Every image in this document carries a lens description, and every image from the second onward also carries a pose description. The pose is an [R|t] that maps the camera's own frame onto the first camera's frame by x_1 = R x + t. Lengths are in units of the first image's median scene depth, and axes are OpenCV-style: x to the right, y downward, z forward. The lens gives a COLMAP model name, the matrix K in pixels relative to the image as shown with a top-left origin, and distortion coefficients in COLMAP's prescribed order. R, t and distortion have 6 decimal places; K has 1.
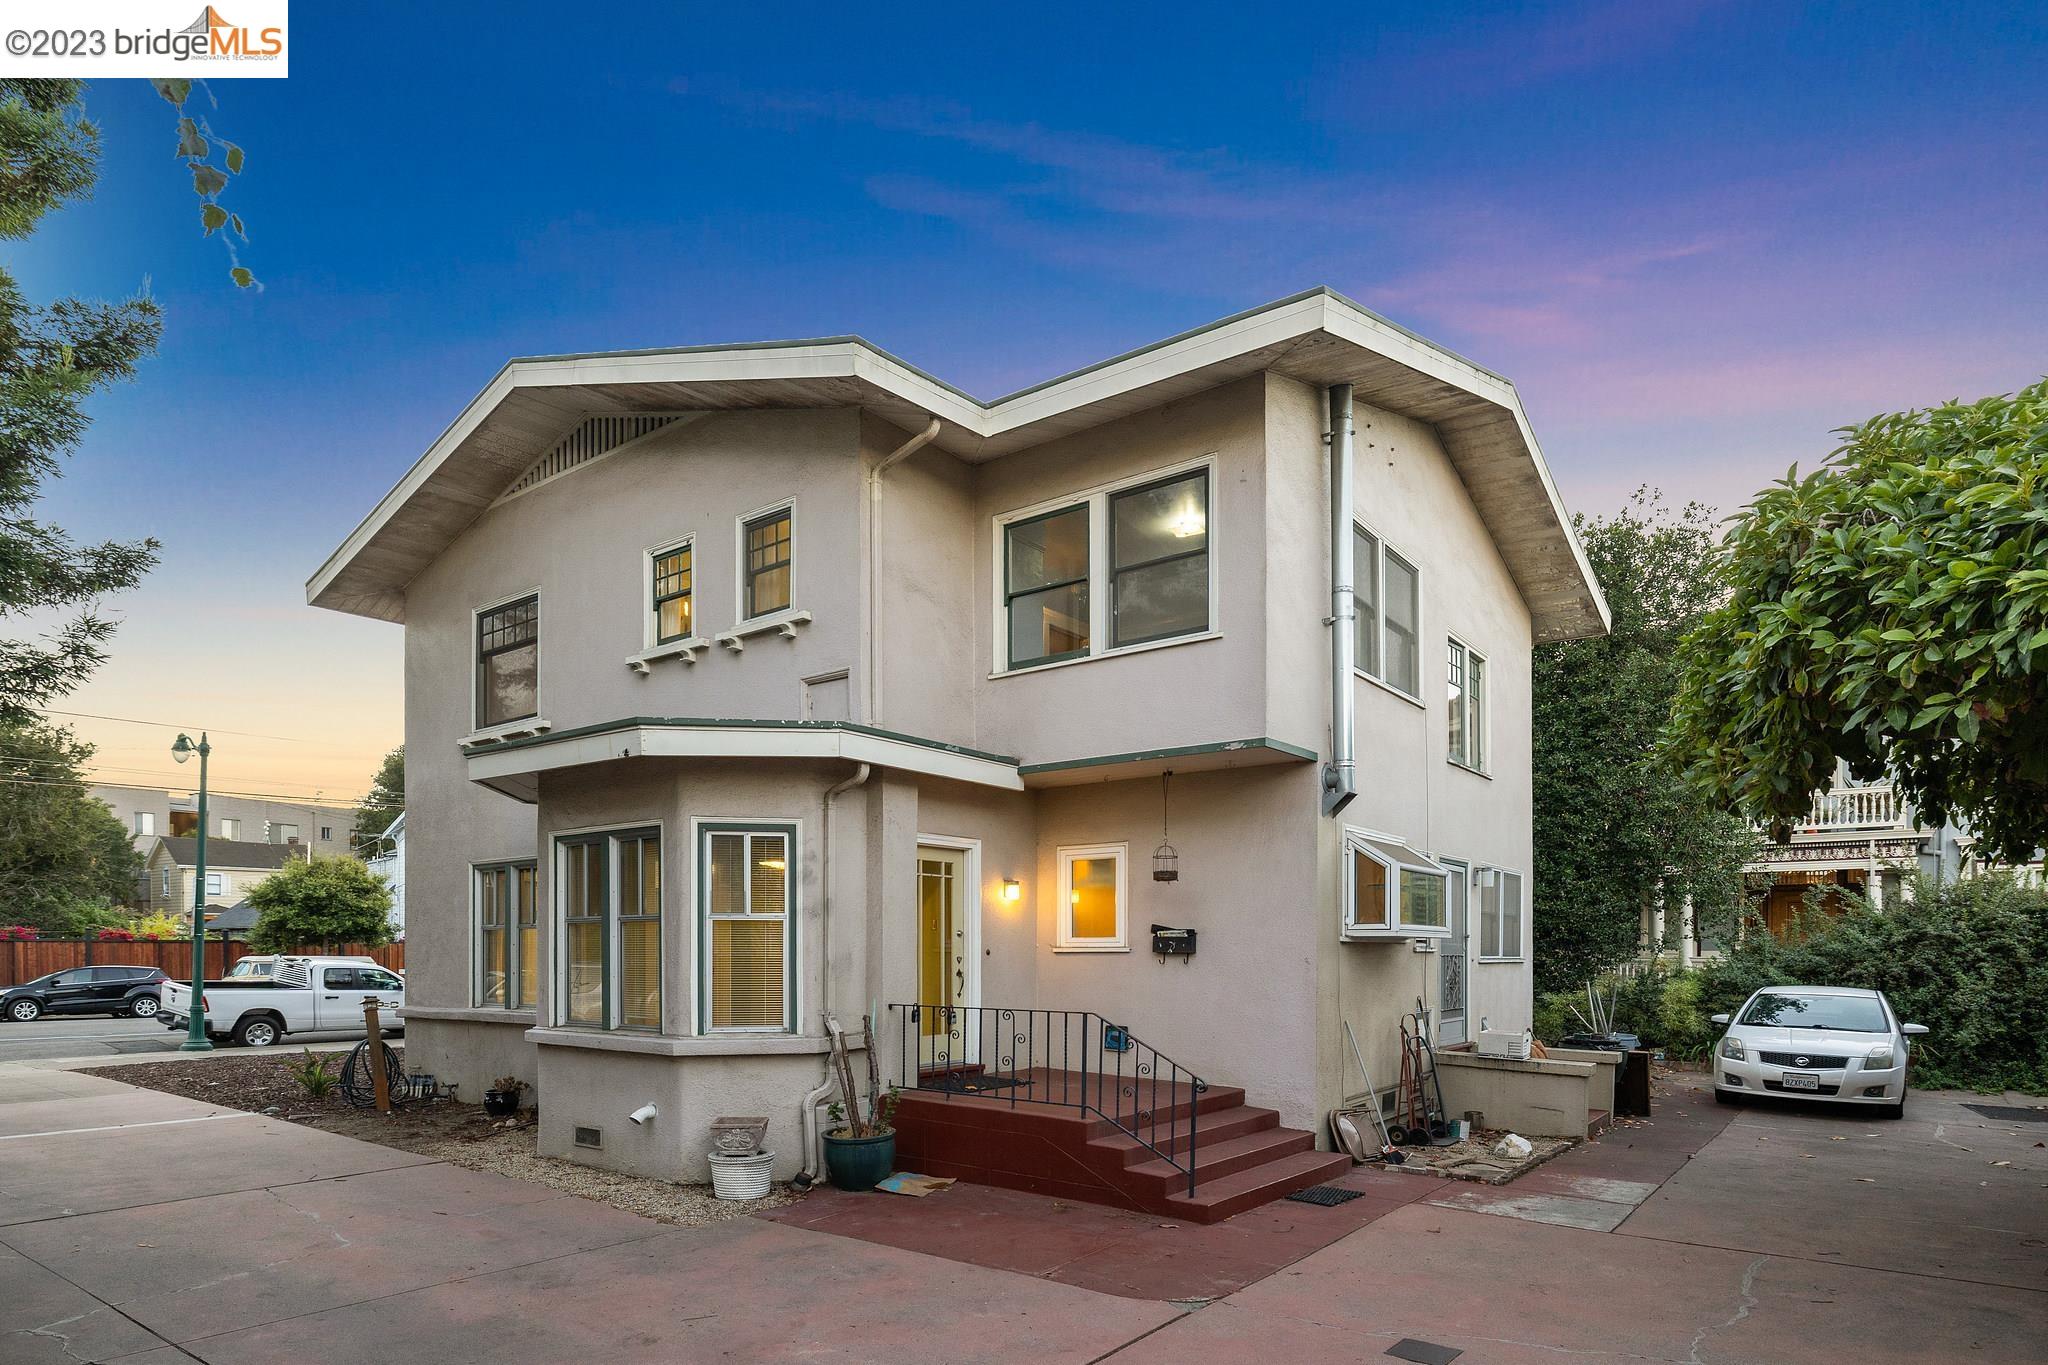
lens RADIAL K [[1070.2, 0, 1079.9], [0, 1070.2, 936.2], [0, 0, 1]] dist [-0.008154, 0.000167]
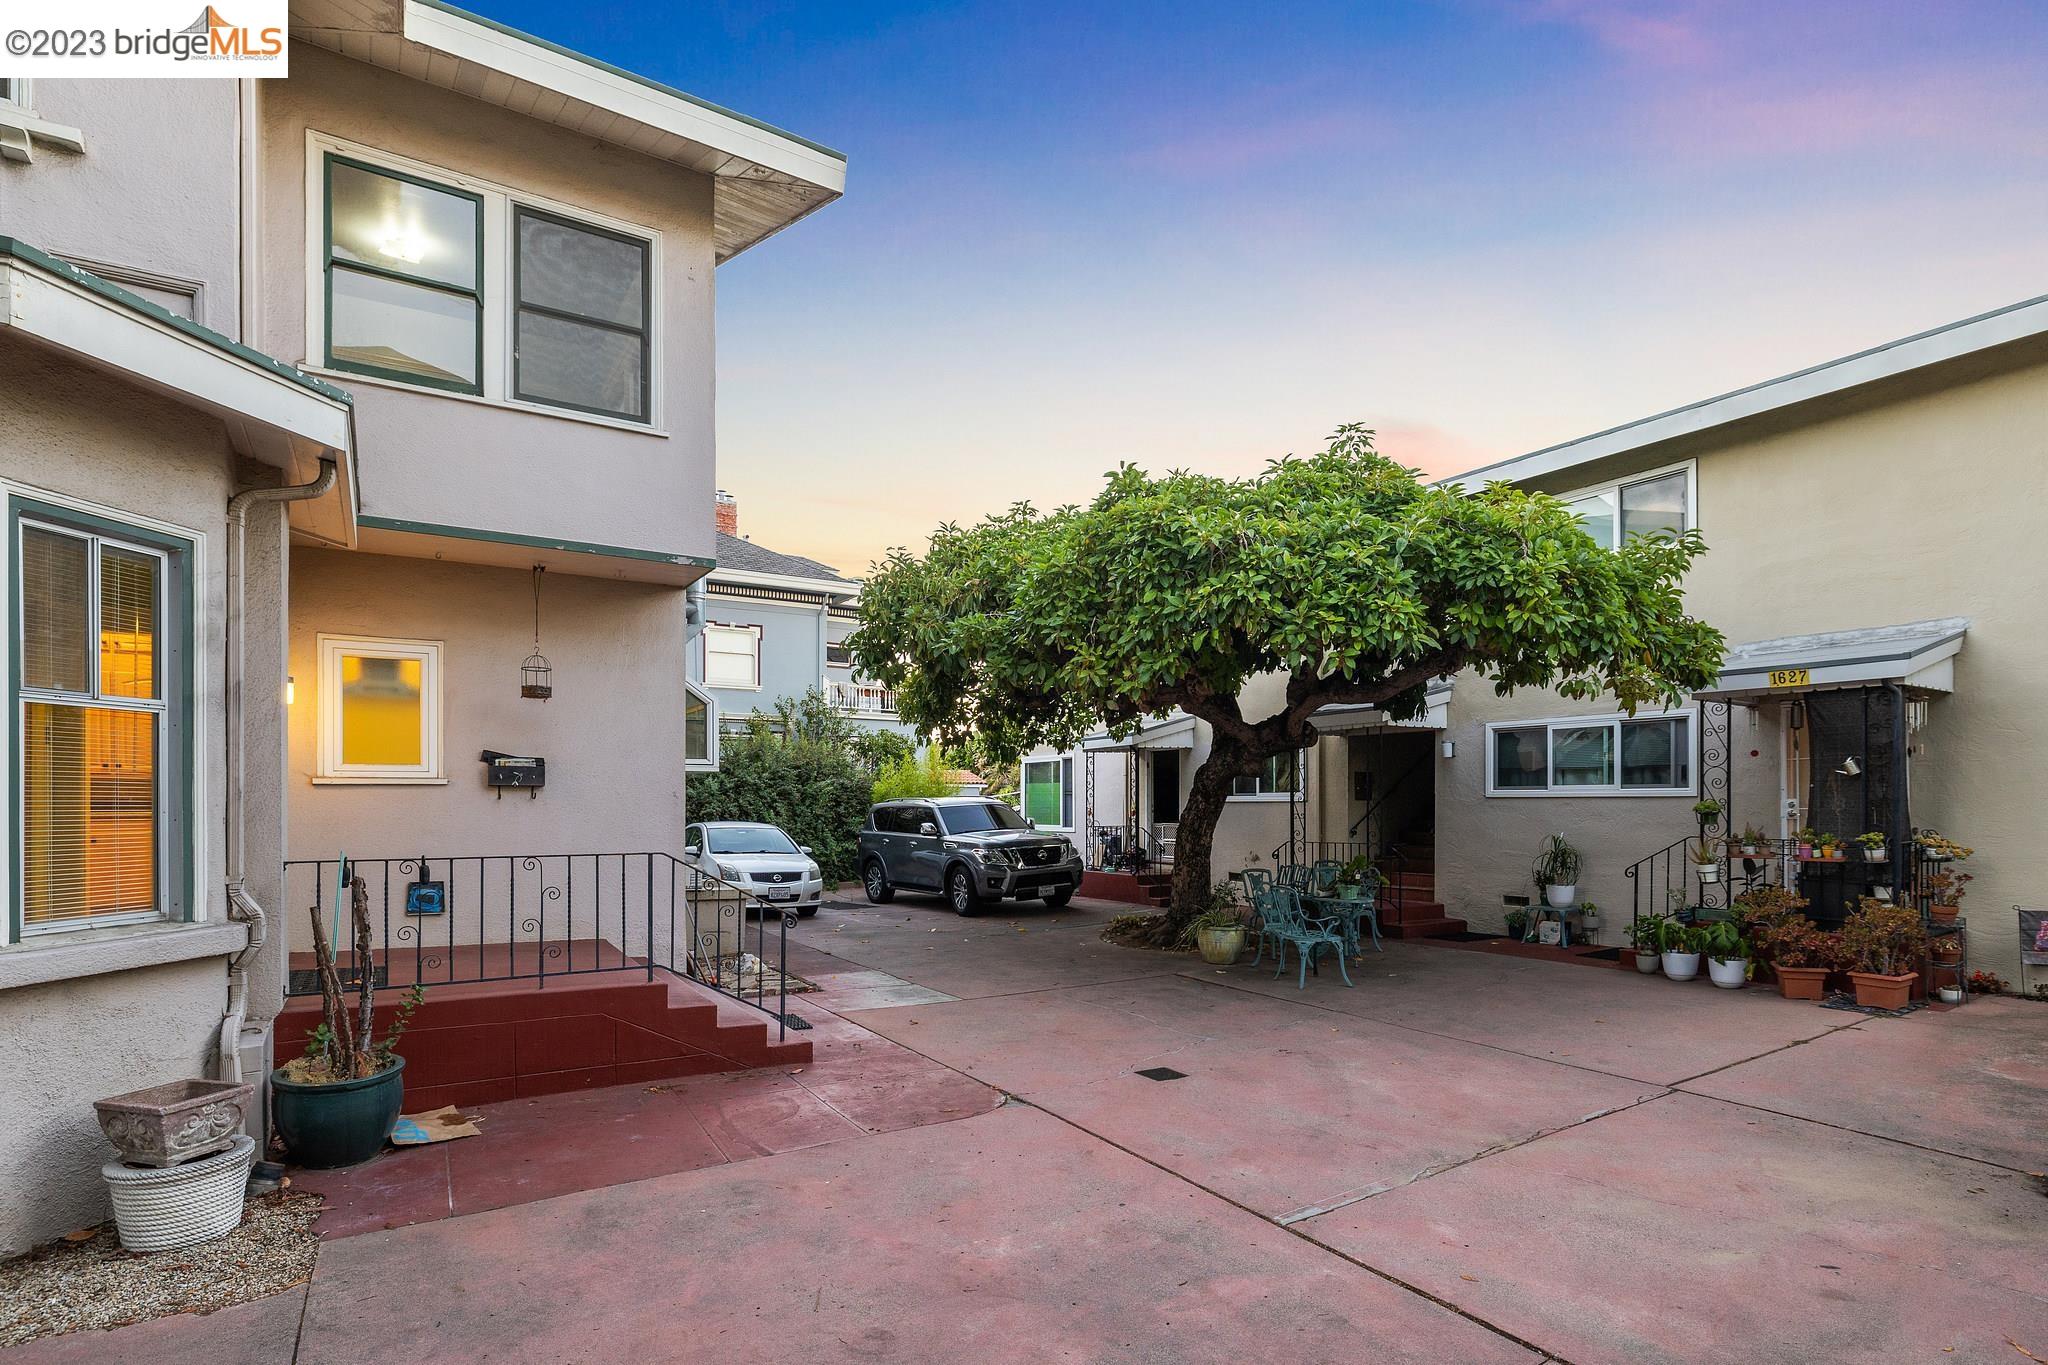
lens RADIAL K [[1009.7, 0, 1021.8], [0, 1009.7, 796.6], [0, 0, 1]] dist [-0.015080, 0.002612]
pose [[0.424837, 0.001361, 0.905269, -0.451021], [-0.011458, 0.999927, 0.003874, 0.016593], [-0.905197, -0.012019, 0.424822, 0.321620]]
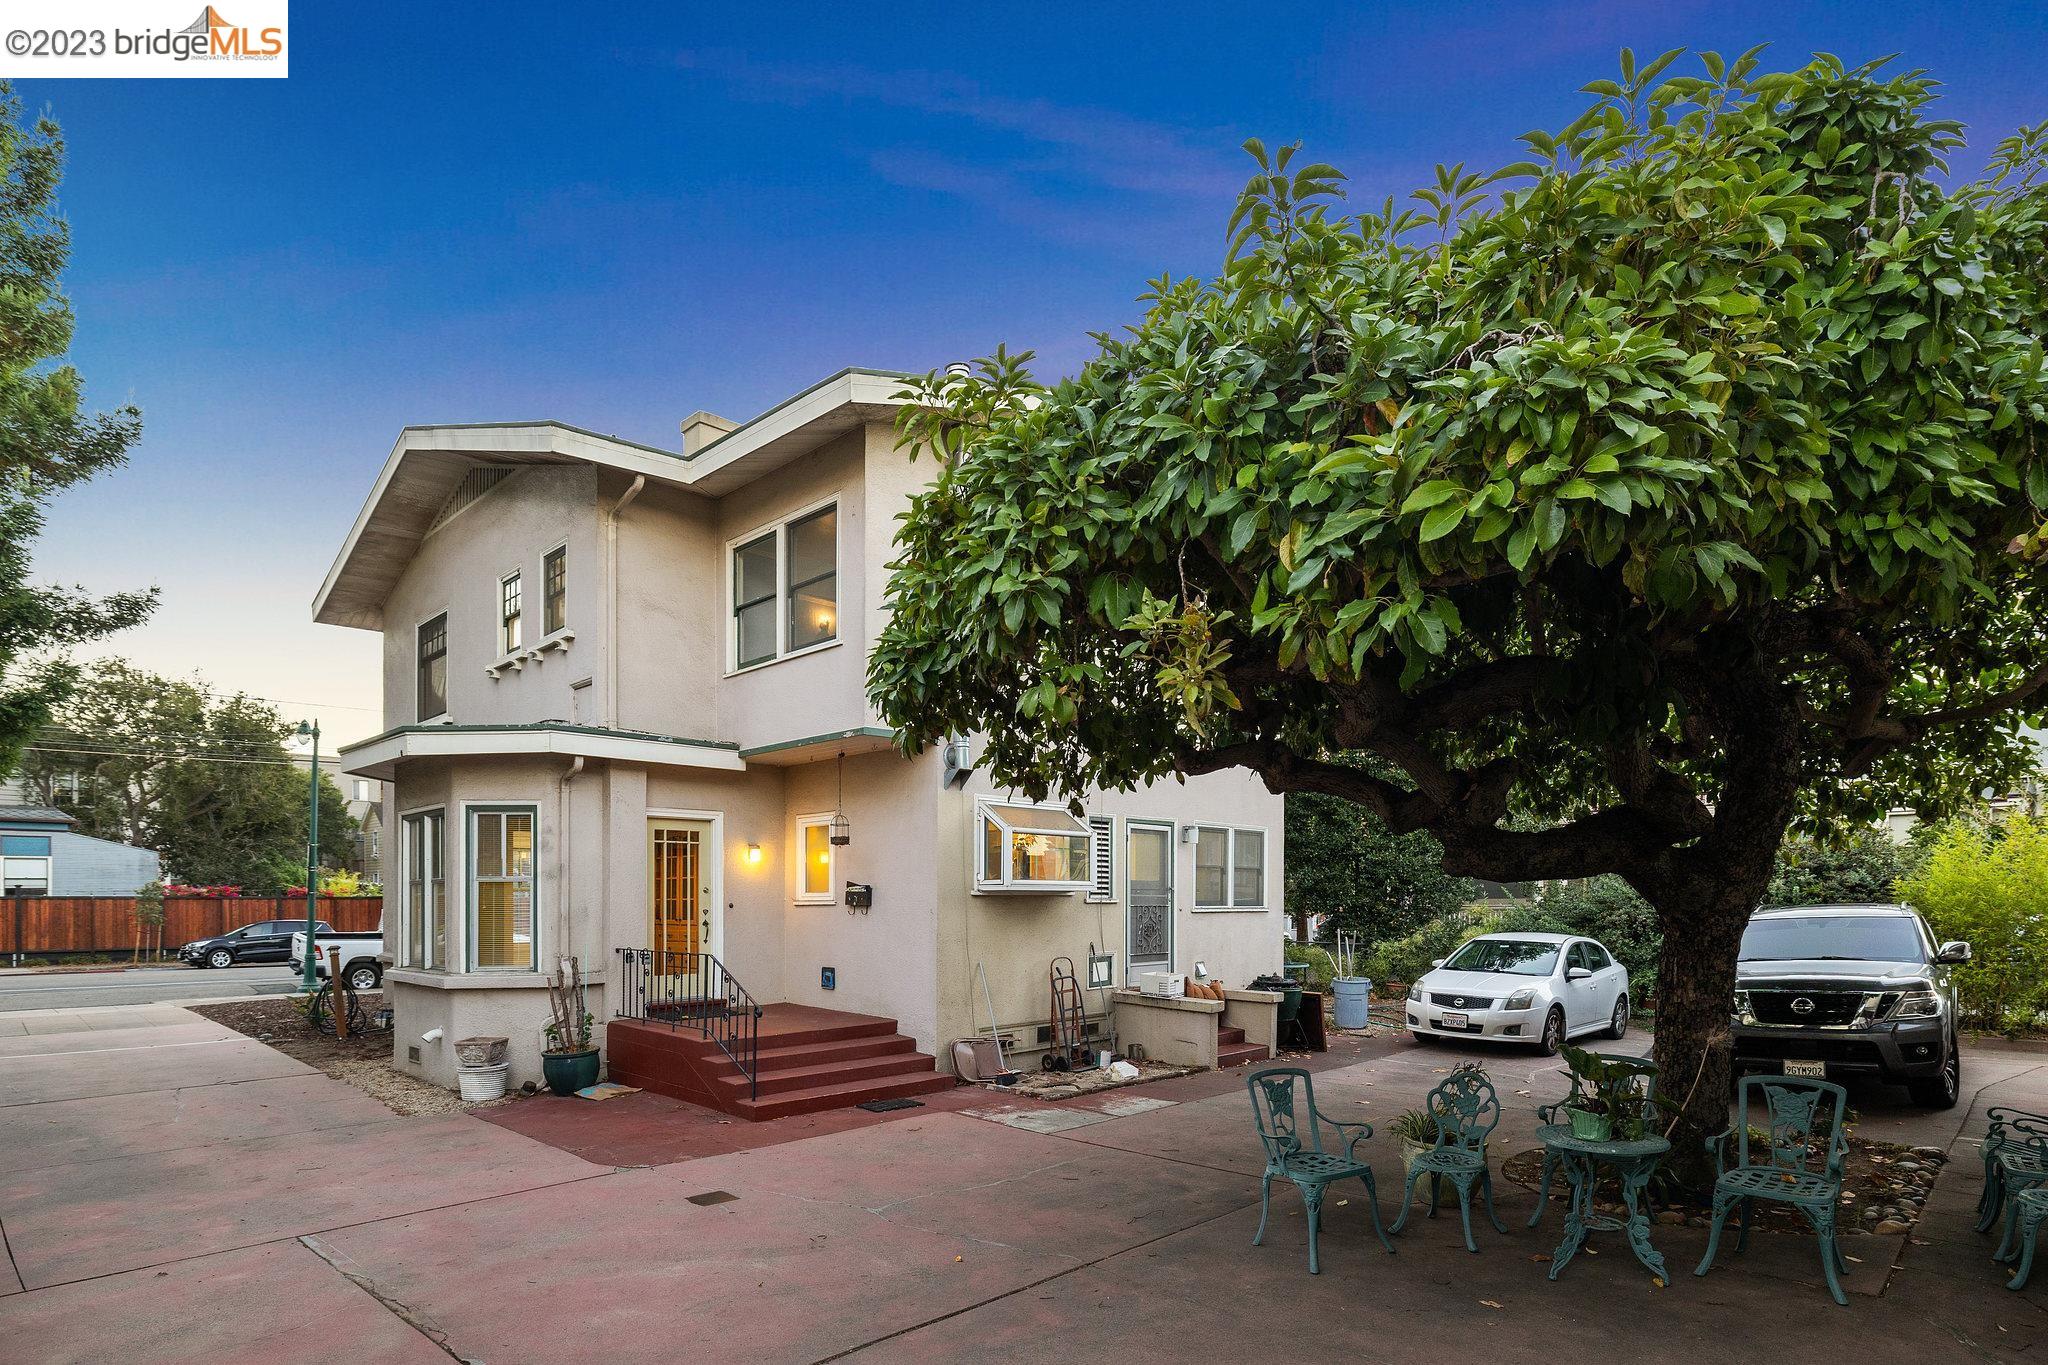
lens RADIAL K [[1070.2, 0, 1009.1], [0, 1070.2, 884.8], [0, 0, 1]] dist [-0.008154, 0.000167]
pose [[0.988324, -0.009278, -0.152082, 0.441452], [0.009048, 0.999957, -0.002205, -0.003285], [0.152096, 0.000803, 0.988365, -0.144853]]
